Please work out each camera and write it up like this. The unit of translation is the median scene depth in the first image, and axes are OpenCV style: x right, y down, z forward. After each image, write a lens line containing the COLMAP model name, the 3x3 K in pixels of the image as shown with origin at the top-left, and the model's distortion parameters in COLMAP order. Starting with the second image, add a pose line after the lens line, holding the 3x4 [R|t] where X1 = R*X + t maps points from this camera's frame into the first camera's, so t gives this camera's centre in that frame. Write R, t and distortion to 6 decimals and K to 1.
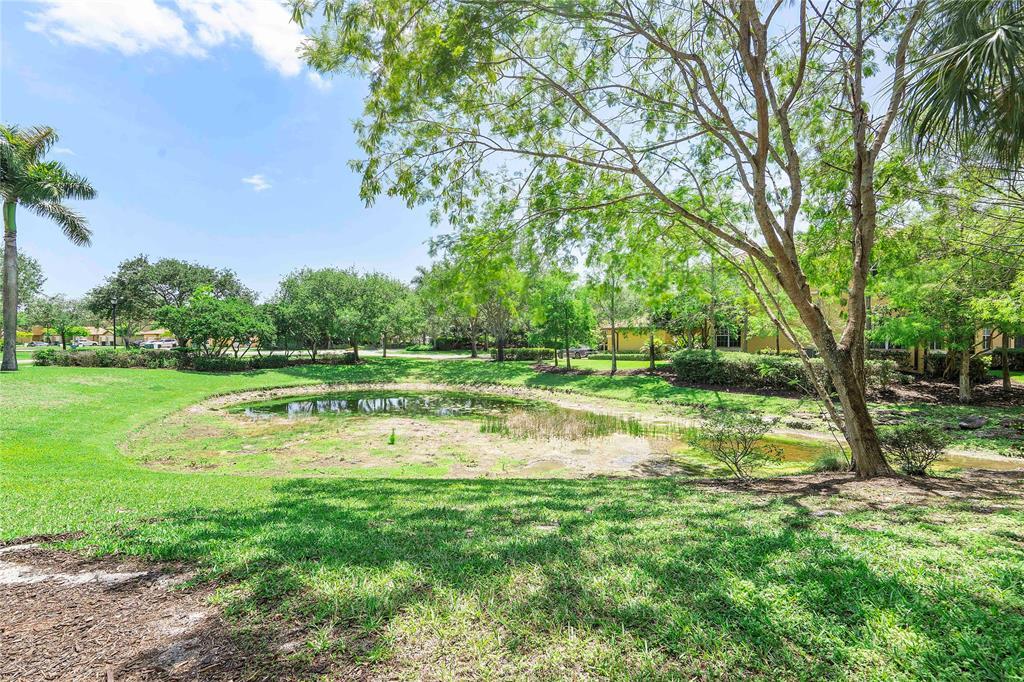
lens RADIAL K [[475.0, 0, 509.4], [0, 475.0, 344.3], [0, 0, 1]] dist [-0.005128, 0.002972]
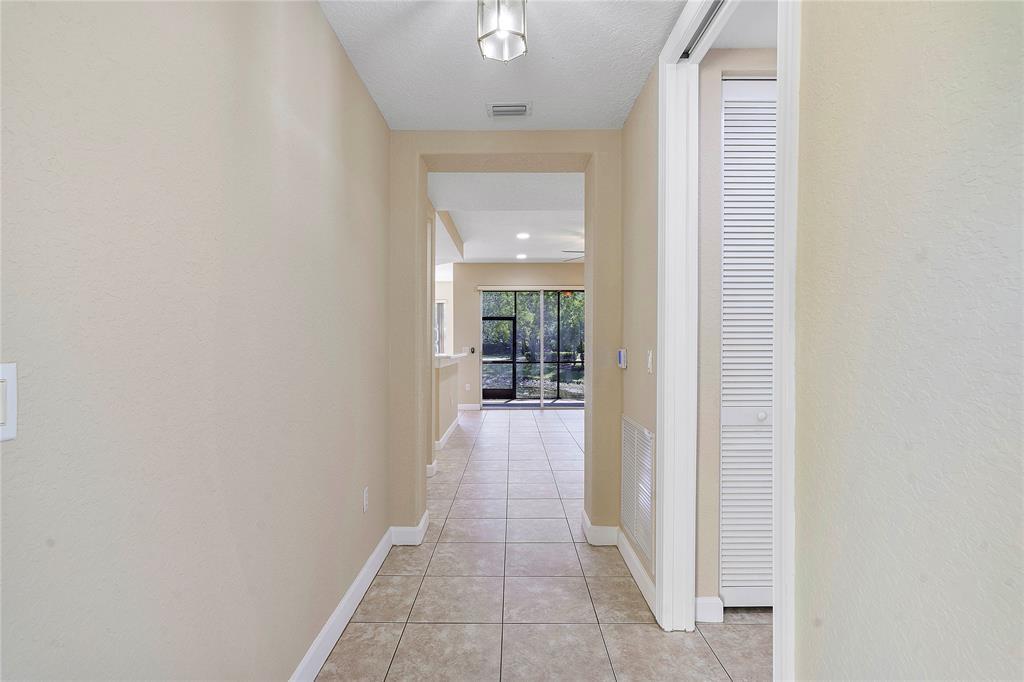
lens RADIAL K [[475.0, 0, 512.9], [0, 475.0, 341.1], [0, 0, 1]] dist [-0.005128, 0.002972]
pose [[0.997092, 0.000428, -0.076206, 0.035107], [-0.001699, 0.999860, -0.016619, -0.001215], [0.076188, 0.016701, 0.996954, -0.364314]]
